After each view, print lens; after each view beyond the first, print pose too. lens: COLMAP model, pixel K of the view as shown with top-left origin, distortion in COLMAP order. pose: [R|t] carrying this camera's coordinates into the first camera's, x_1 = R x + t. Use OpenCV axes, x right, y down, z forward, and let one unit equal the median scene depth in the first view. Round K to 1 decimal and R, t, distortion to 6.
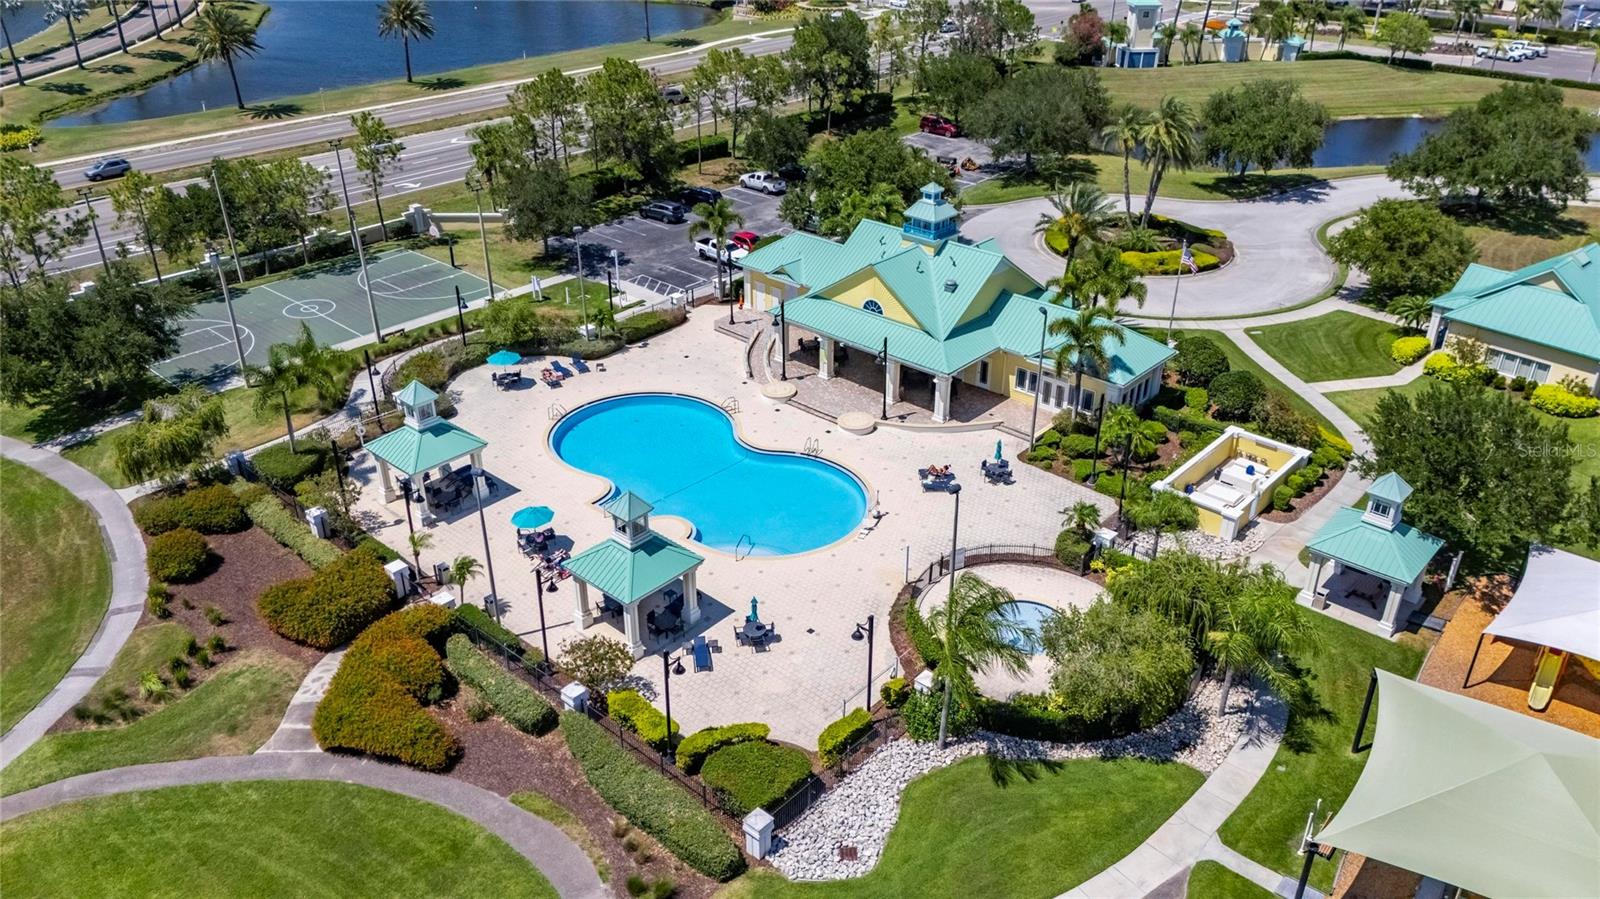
lens RADIAL K [[1180.5, 0, 800.3], [0, 1180.5, 445.4], [0, 0, 1]] dist [0.055952, -0.043767]
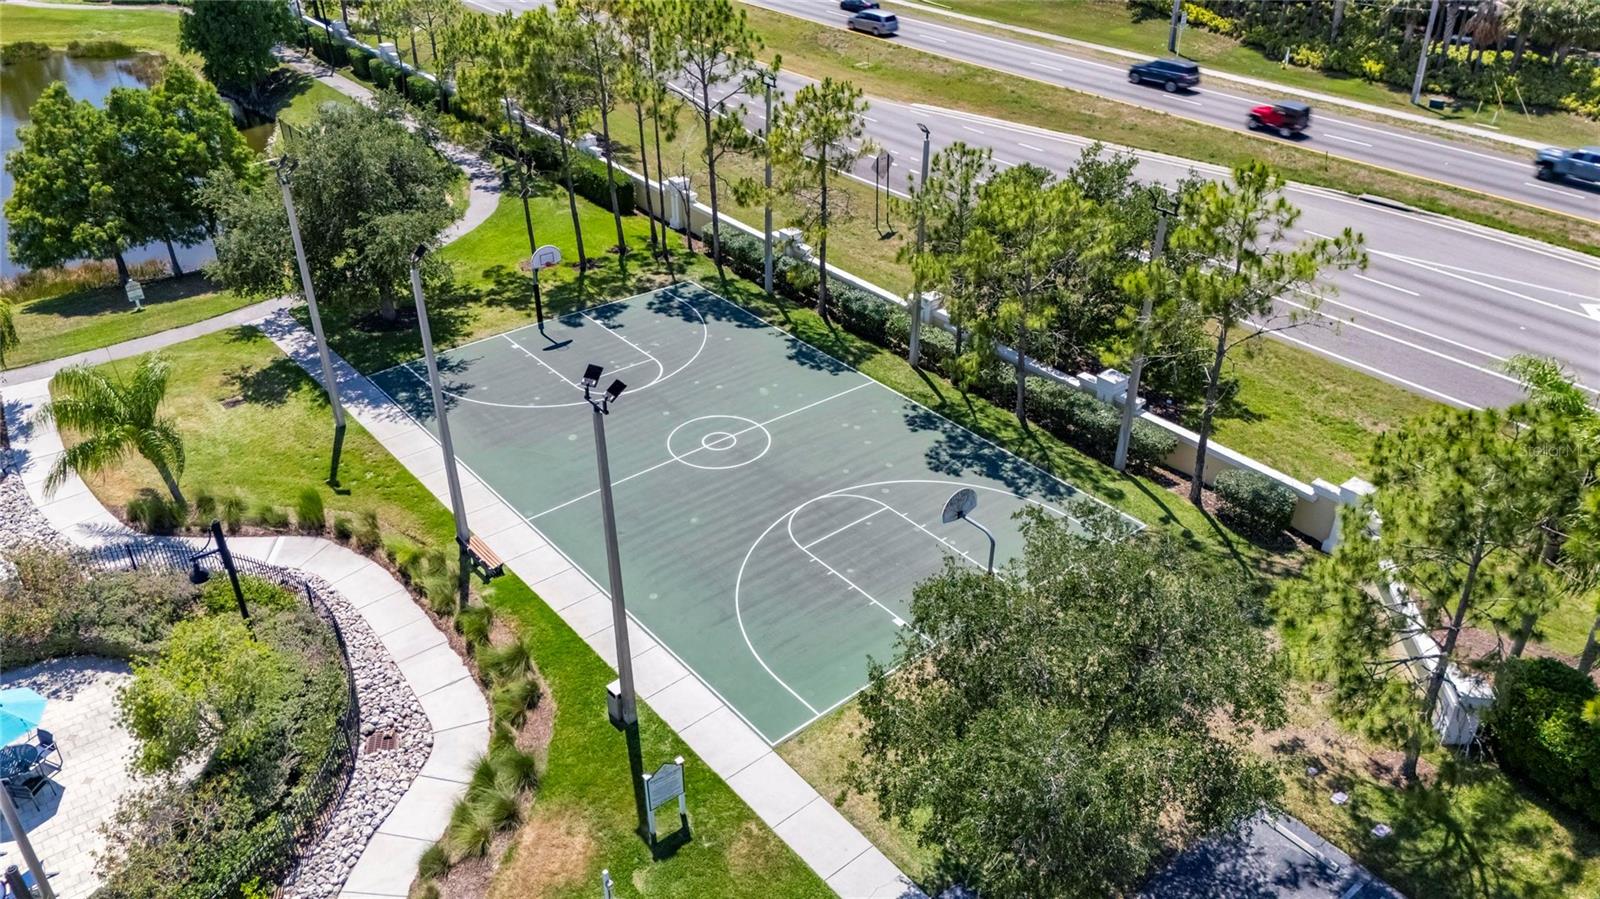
lens RADIAL K [[1180.5, 0, 797.0], [0, 1180.5, 460.0], [0, 0, 1]] dist [0.055952, -0.043767]
pose [[-0.155191, 0.516463, -0.842130, -0.030555], [-0.474154, 0.708907, 0.522139, -0.434863], [0.866657, 0.480330, 0.134867, 1.153258]]
